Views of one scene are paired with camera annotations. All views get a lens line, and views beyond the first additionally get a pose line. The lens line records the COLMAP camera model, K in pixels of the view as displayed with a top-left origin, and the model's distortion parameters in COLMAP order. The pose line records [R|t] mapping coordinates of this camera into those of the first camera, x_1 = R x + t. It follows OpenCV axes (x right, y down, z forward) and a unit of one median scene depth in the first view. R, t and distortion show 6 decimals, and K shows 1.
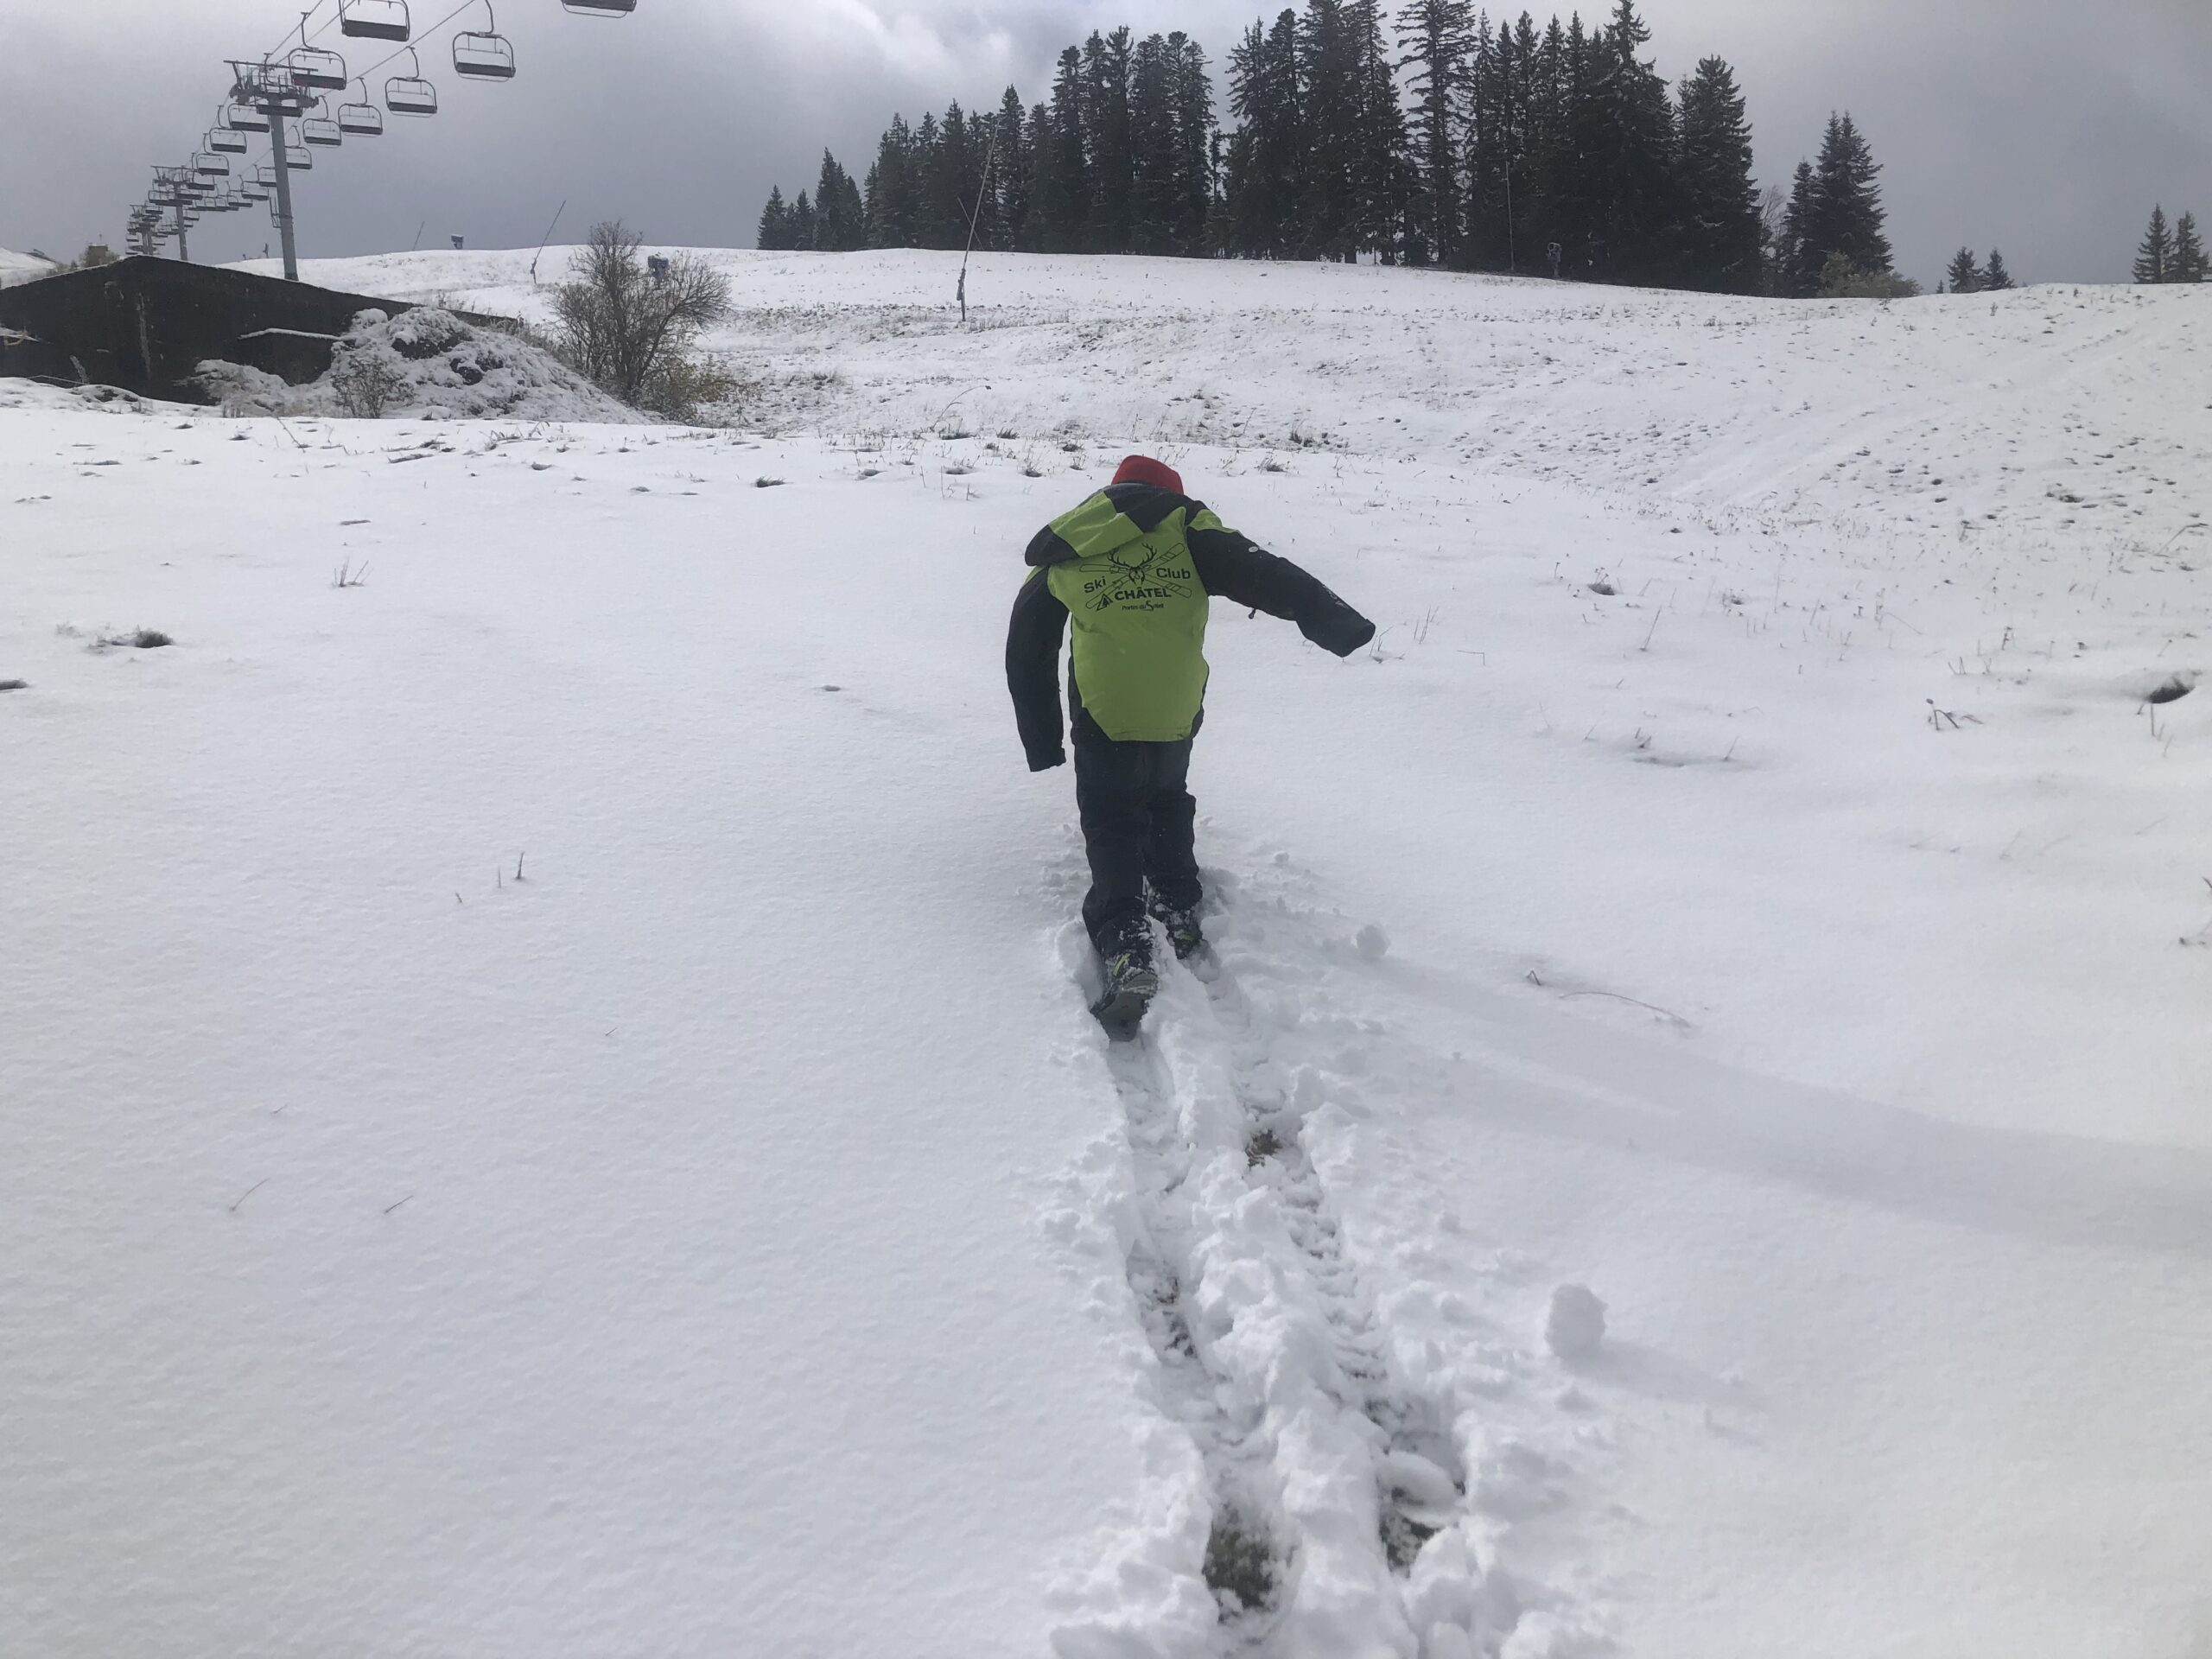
lens RADIAL K [[1821.3, 0, 1101.7], [0, 1821.3, 822.1], [0, 0, 1]] dist [0.034266, -0.033543]
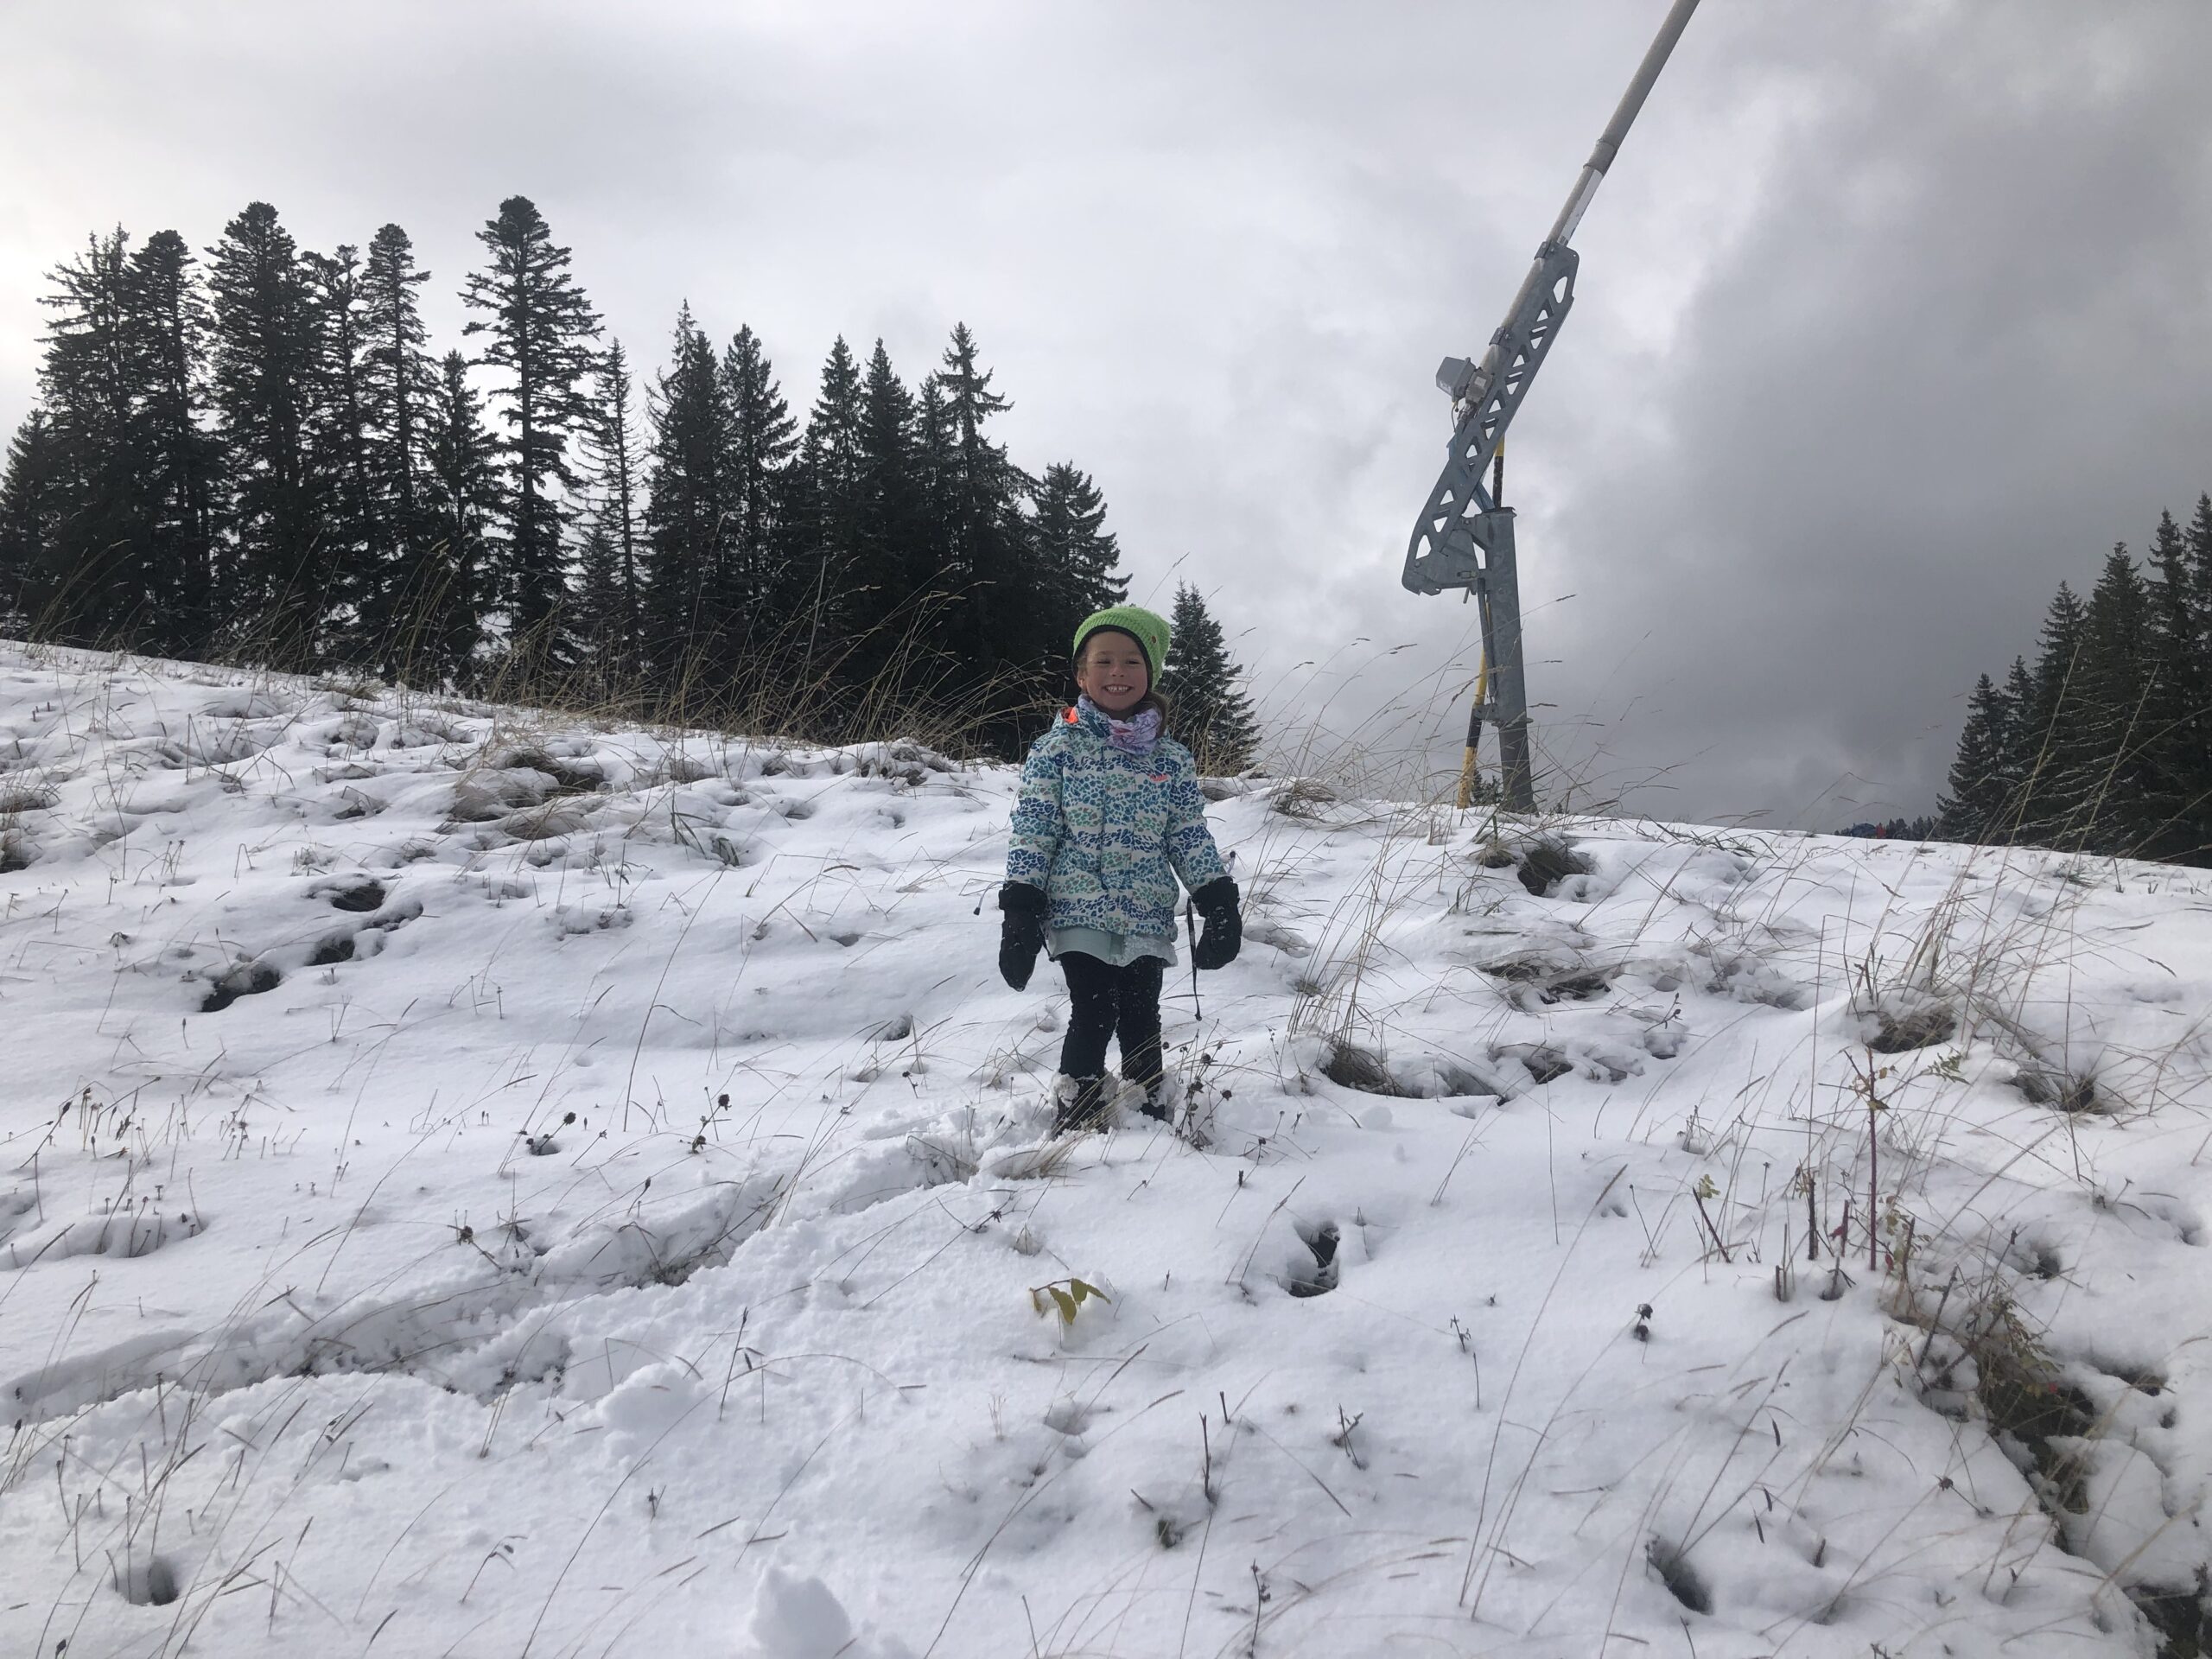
lens RADIAL K [[1821.3, 0, 1127.1], [0, 1821.3, 845.5], [0, 0, 1]] dist [0.034266, -0.033543]
pose [[0.696725, 0.076171, 0.713283, -0.130917], [0.103228, 0.973350, -0.204776, -0.223734], [-0.709872, 0.216303, 0.670295, 0.838756]]
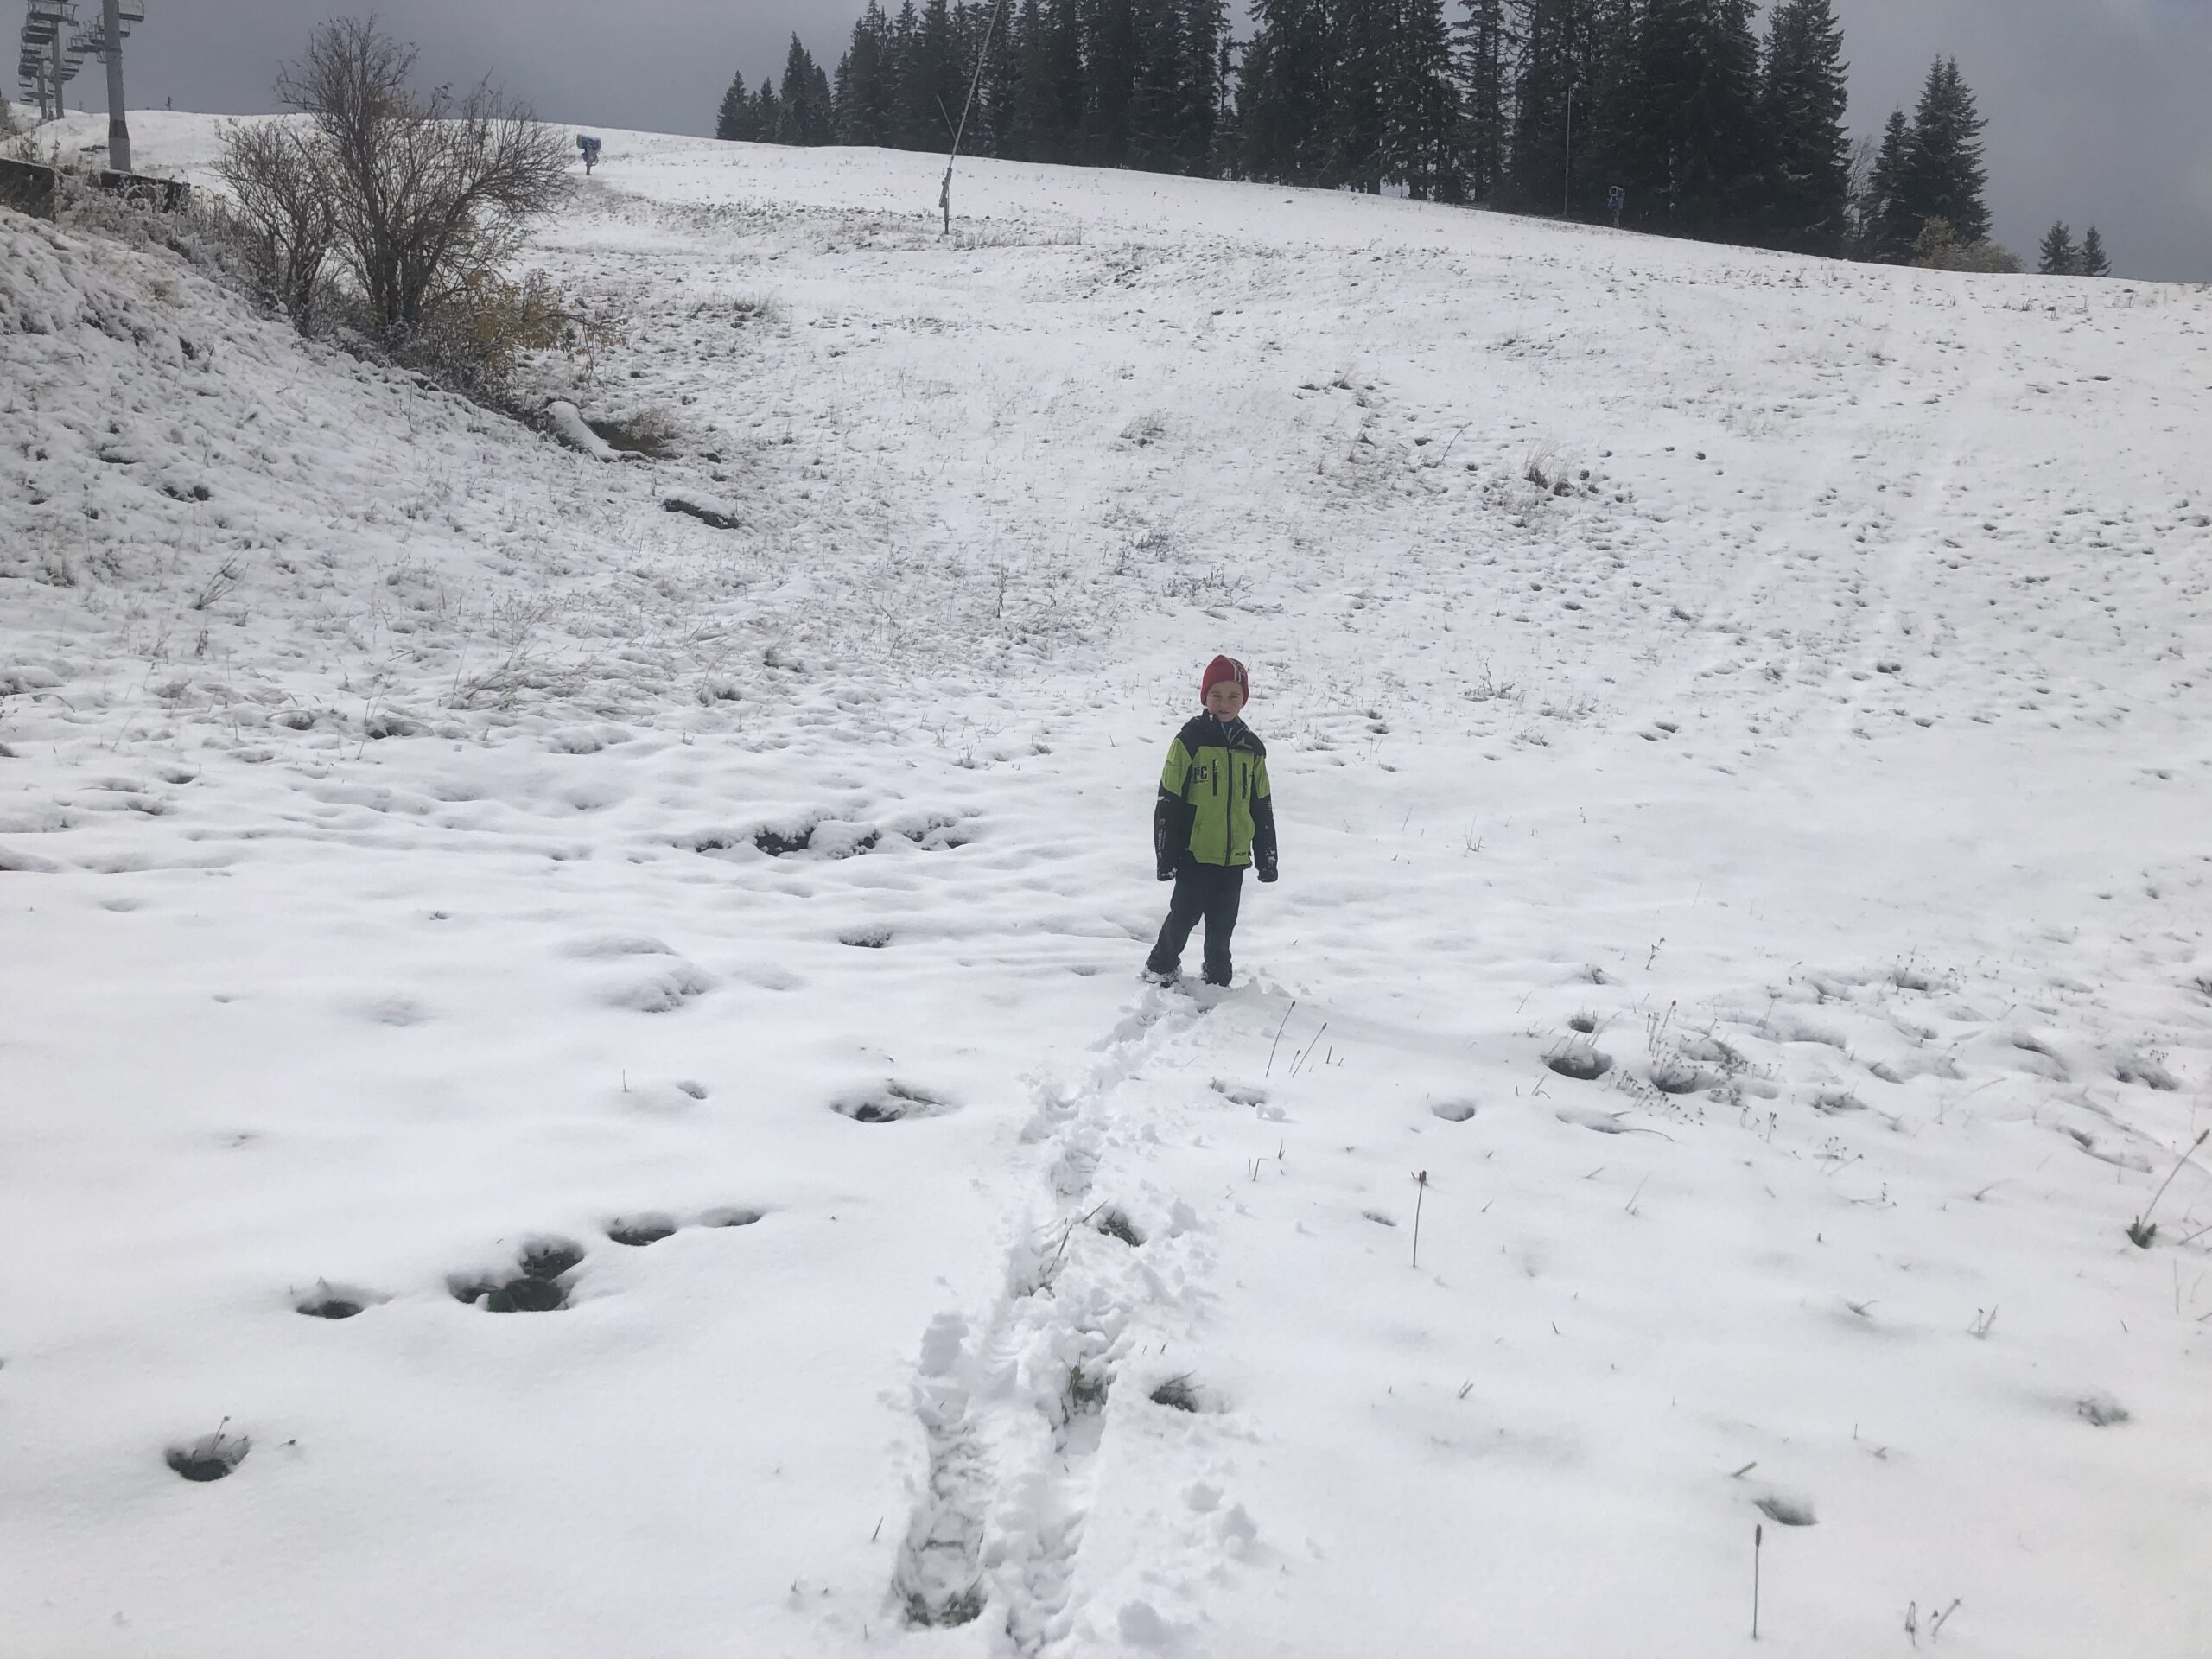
lens RADIAL K [[1821.3, 0, 1103.1], [0, 1821.3, 837.6], [0, 0, 1]] dist [0.034266, -0.033543]
pose [[0.998056, 0.052051, 0.034281, -0.018161], [-0.053606, 0.997497, 0.046110, -0.045032], [-0.031795, -0.047858, 0.998348, 0.162560]]
